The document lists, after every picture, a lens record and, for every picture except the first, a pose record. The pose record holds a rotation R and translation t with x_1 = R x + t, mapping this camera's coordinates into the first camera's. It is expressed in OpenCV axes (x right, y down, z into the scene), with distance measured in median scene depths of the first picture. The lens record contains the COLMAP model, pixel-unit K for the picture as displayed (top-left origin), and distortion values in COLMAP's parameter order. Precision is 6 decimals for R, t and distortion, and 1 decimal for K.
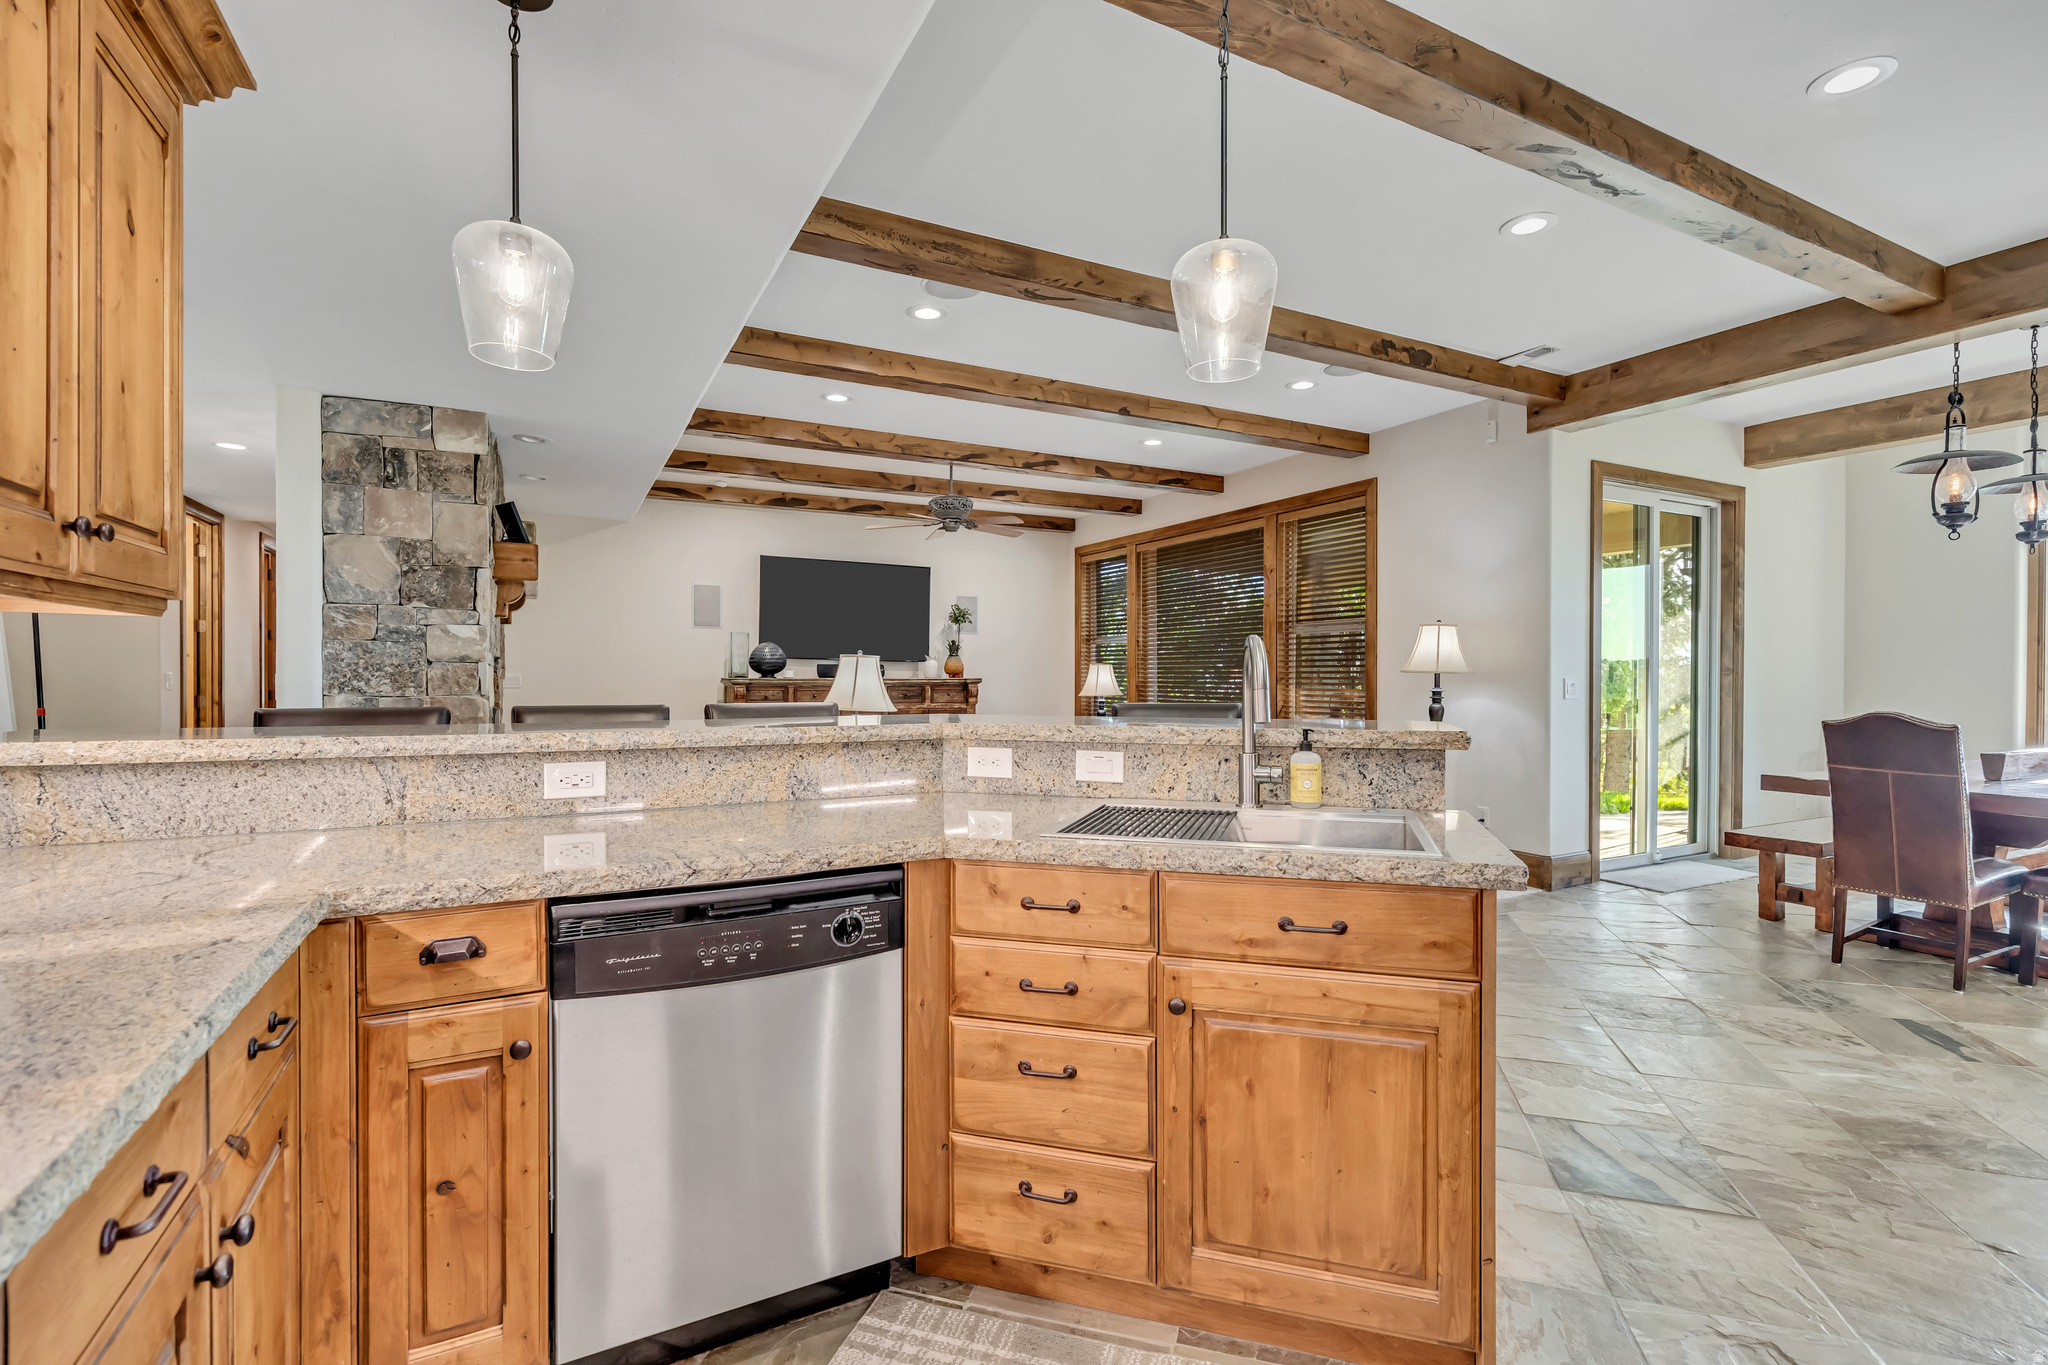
lens RADIAL K [[936.3, 0, 1021.8], [0, 936.3, 679.4], [0, 0, 1]] dist [0.000427, -0.000102]
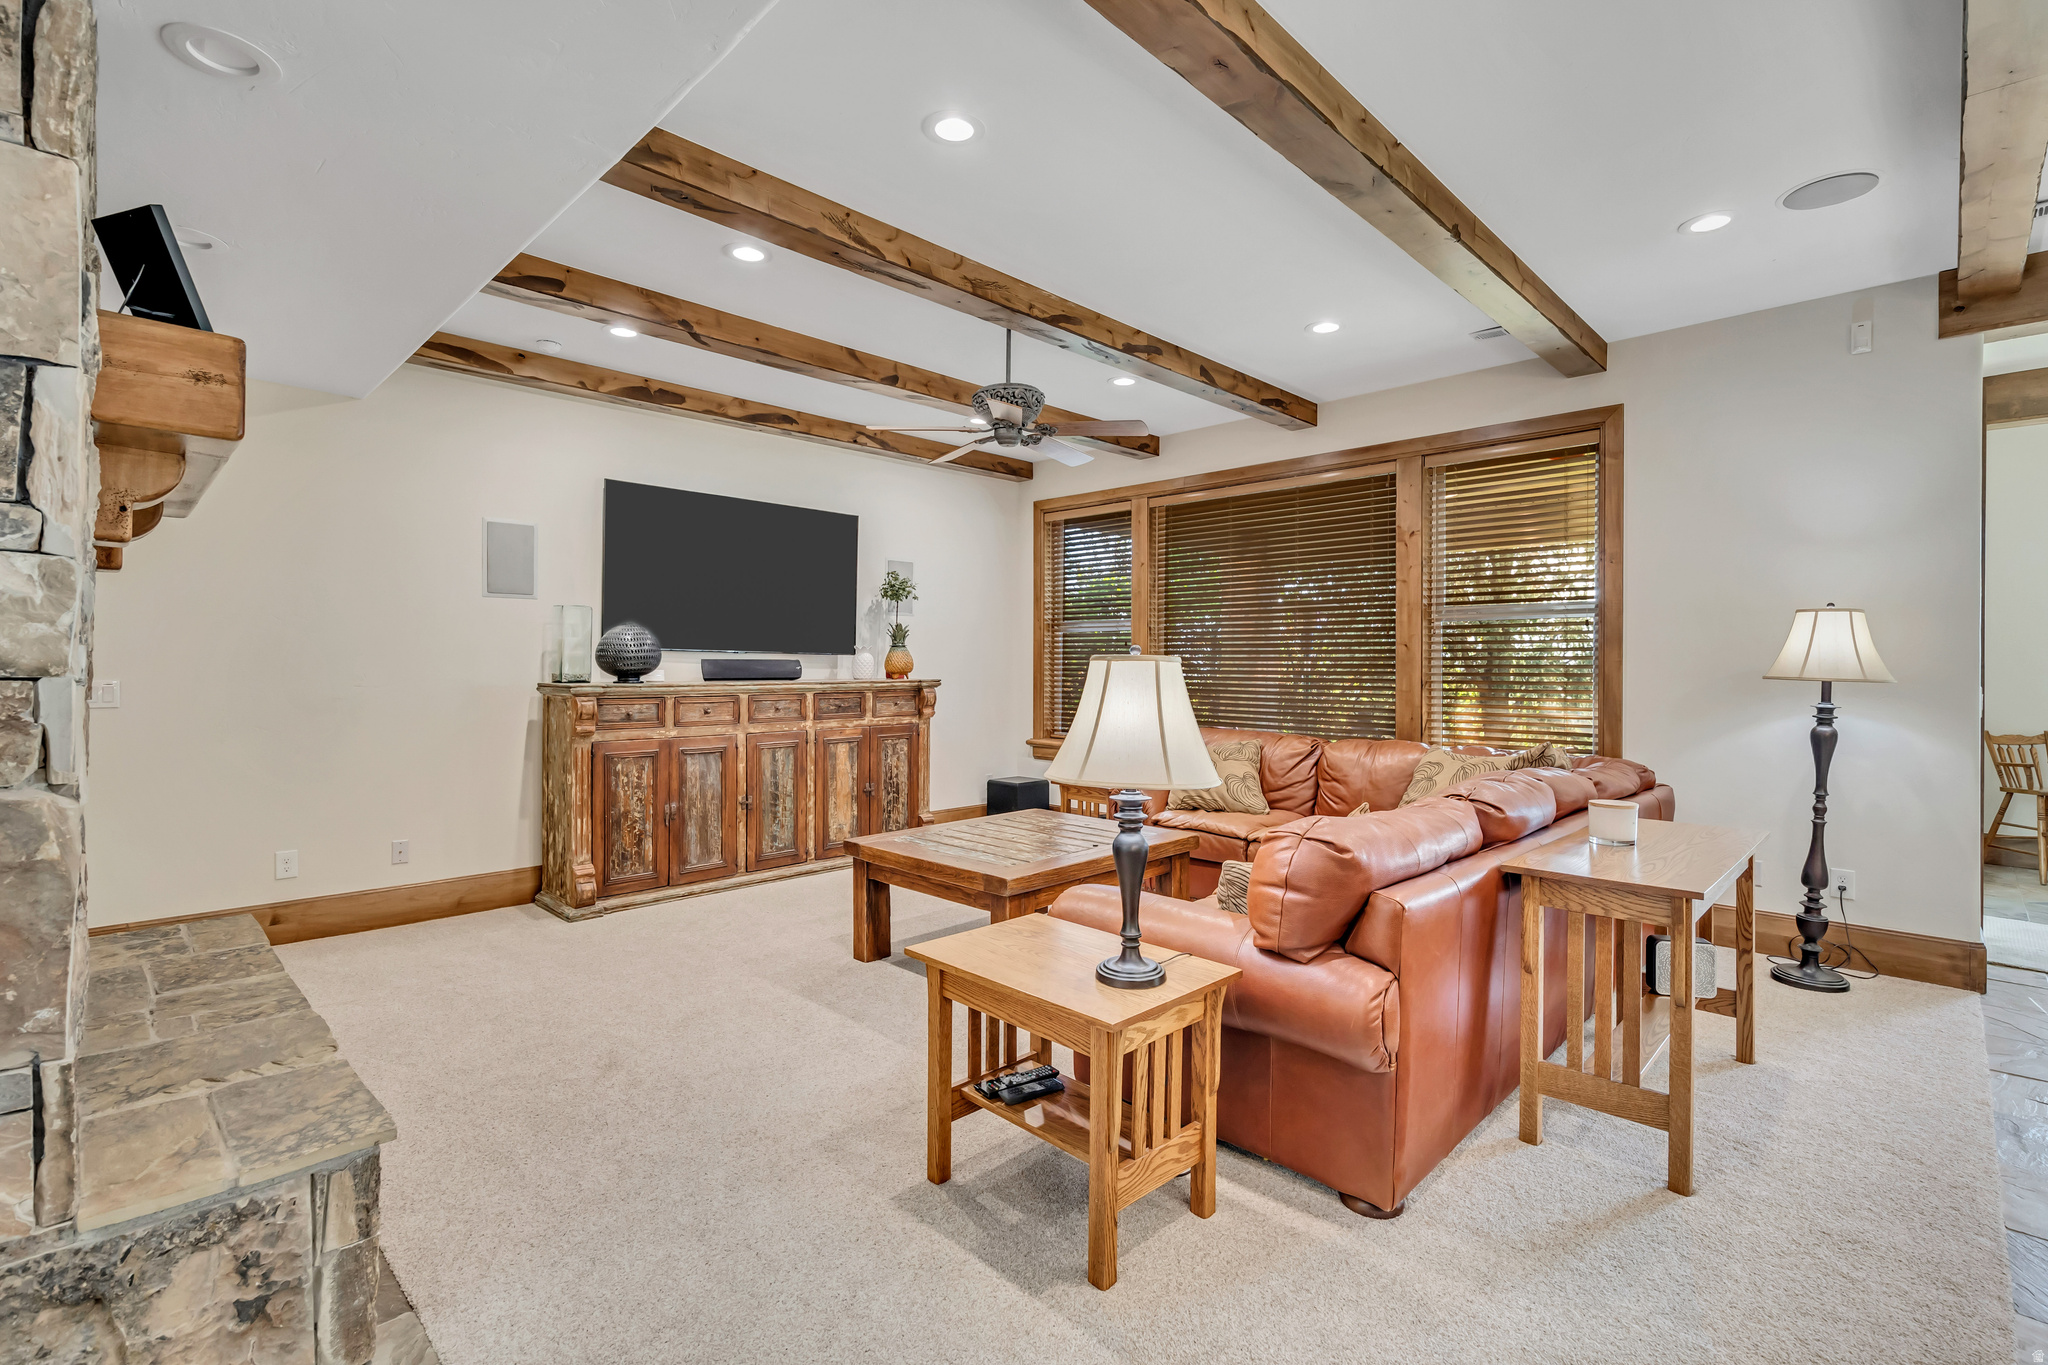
lens RADIAL K [[936.3, 0, 1026.4], [0, 936.3, 663.3], [0, 0, 1]] dist [0.000427, -0.000102]
pose [[0.951475, -0.000669, 0.307725, -0.216715], [0.001502, 0.999996, -0.002472, -0.012675], [-0.307722, 0.002815, 0.951472, 0.359764]]
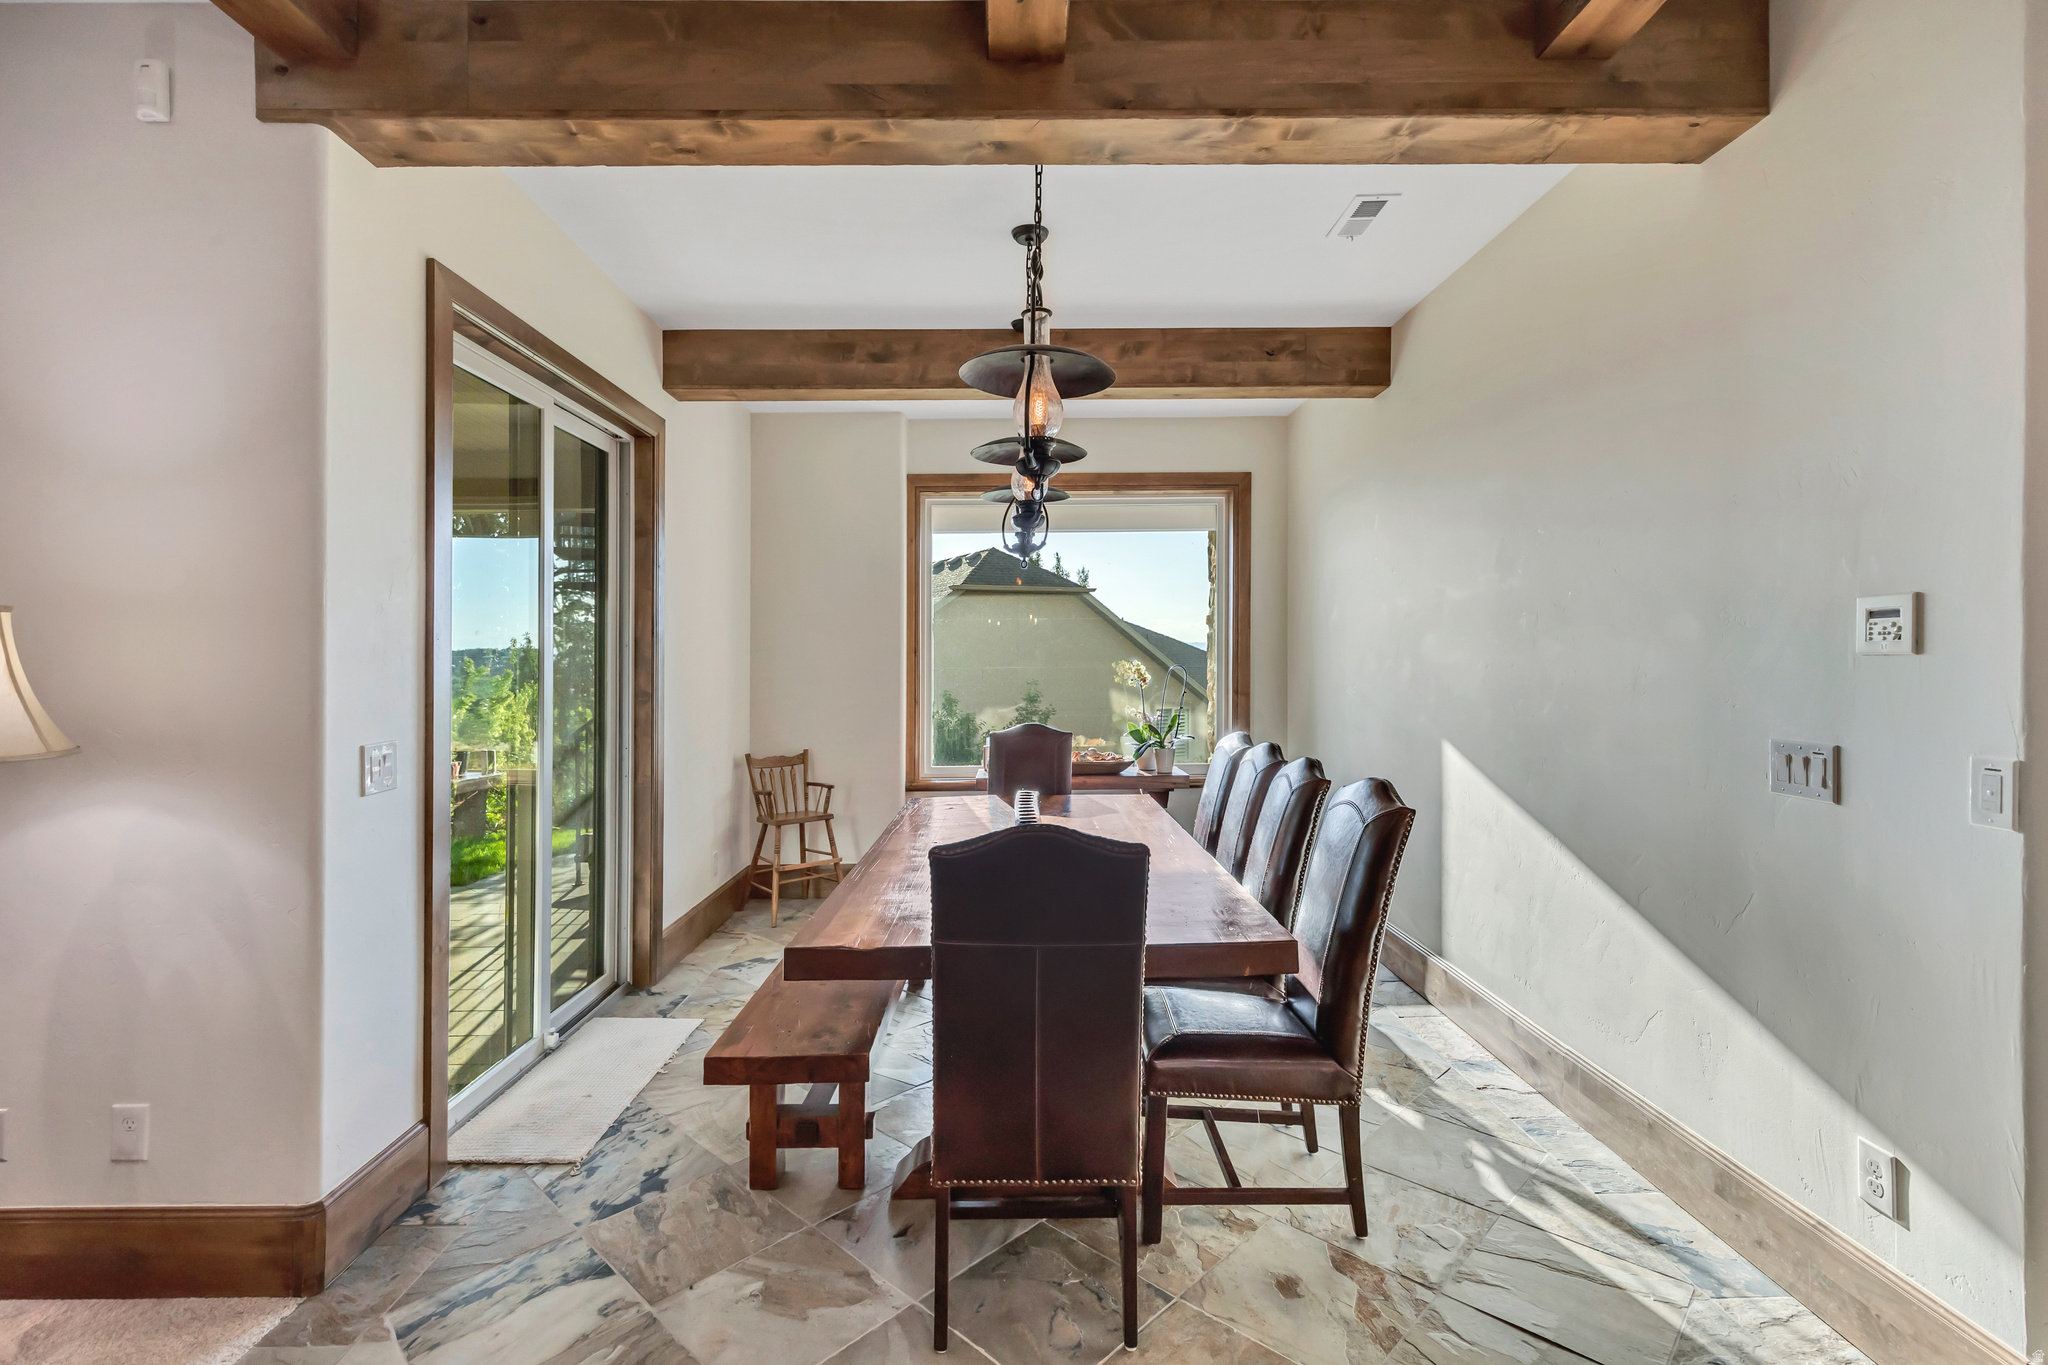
lens RADIAL K [[936.3, 0, 1024.1], [0, 936.3, 647.9], [0, 0, 1]] dist [0.000427, -0.000102]
pose [[0.453535, 0.008495, 0.891198, 0.224962], [0.011080, 0.999824, -0.015169, -0.022541], [-0.891170, 0.016754, 0.453361, 0.360282]]
